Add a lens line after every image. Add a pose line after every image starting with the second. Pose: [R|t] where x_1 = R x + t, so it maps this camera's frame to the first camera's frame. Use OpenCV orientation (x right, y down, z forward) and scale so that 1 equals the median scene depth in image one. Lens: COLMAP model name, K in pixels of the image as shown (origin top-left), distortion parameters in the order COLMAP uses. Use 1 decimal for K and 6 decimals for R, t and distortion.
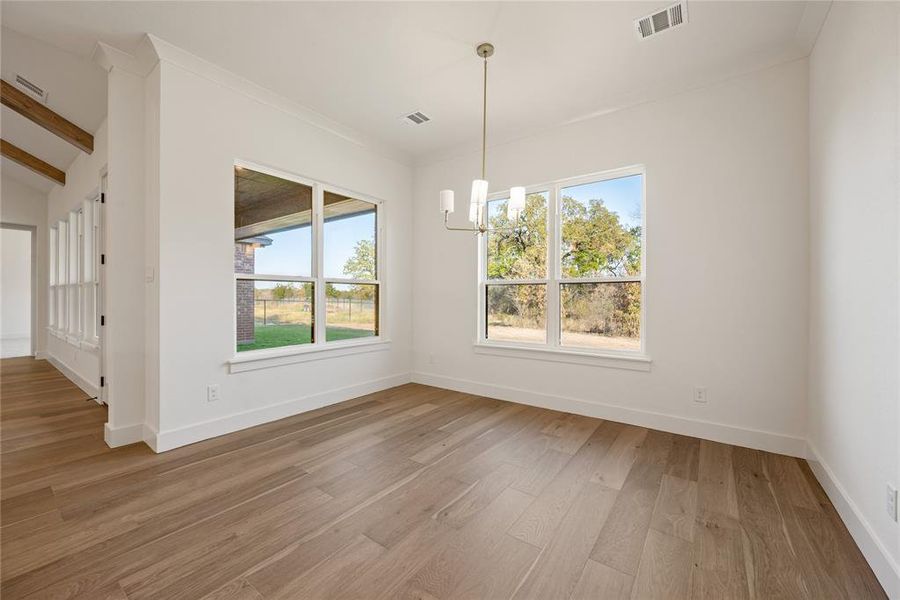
lens RADIAL K [[350.9, 0, 453.9], [0, 350.9, 300.2], [0, 0, 1]] dist [0.001013, -0.000064]
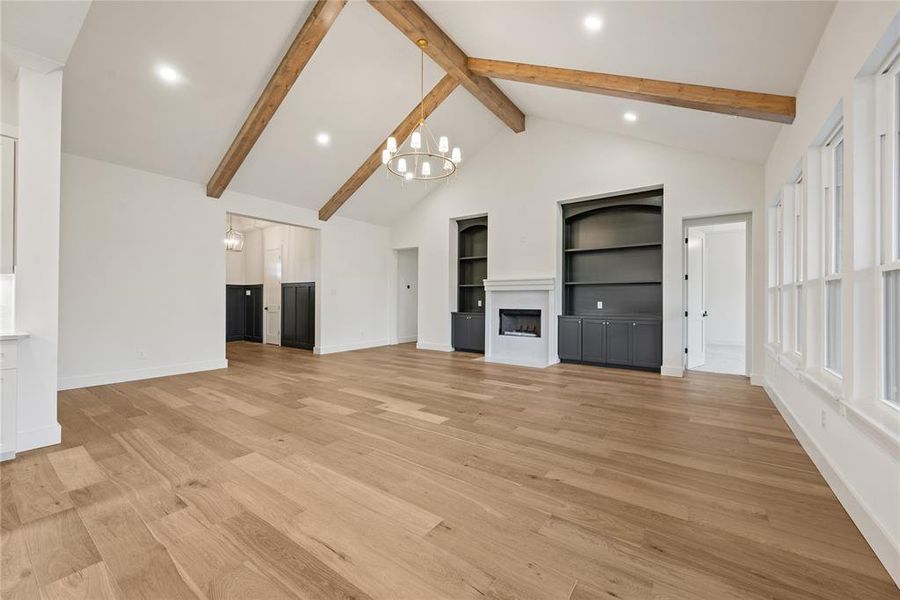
lens RADIAL K [[350.9, 0, 447.1], [0, 350.9, 299.9], [0, 0, 1]] dist [0.001013, -0.000064]
pose [[-0.008978, -0.006146, -0.999941, -0.463015], [-0.005696, 0.999965, -0.006095, -0.007541], [0.999943, 0.005641, -0.009013, 0.380588]]
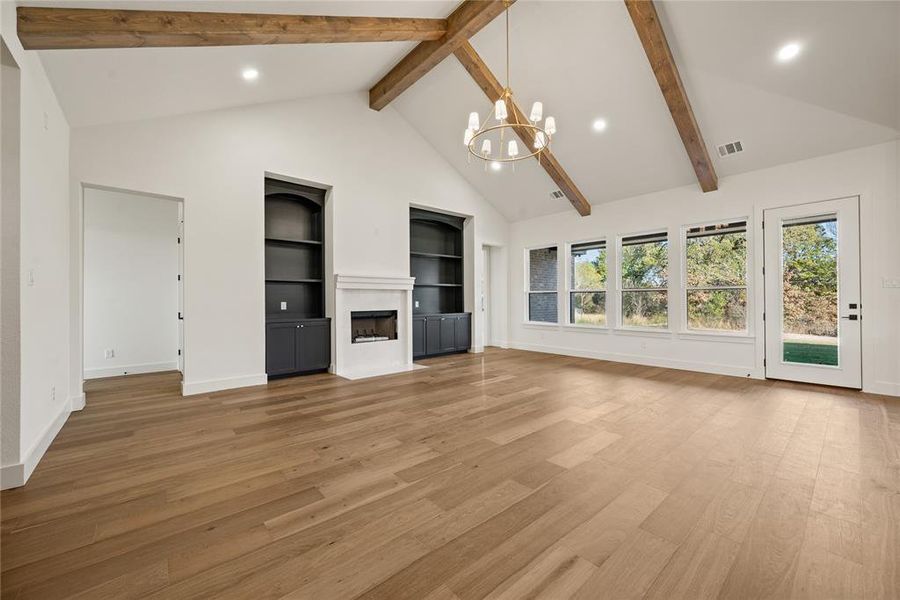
lens RADIAL K [[350.9, 0, 453.9], [0, 350.9, 299.3], [0, 0, 1]] dist [0.001013, -0.000064]
pose [[0.974389, -0.007561, -0.224744, -1.187600], [0.007109, 0.999971, -0.002821, -0.014057], [0.224759, 0.001151, 0.974414, -0.355868]]
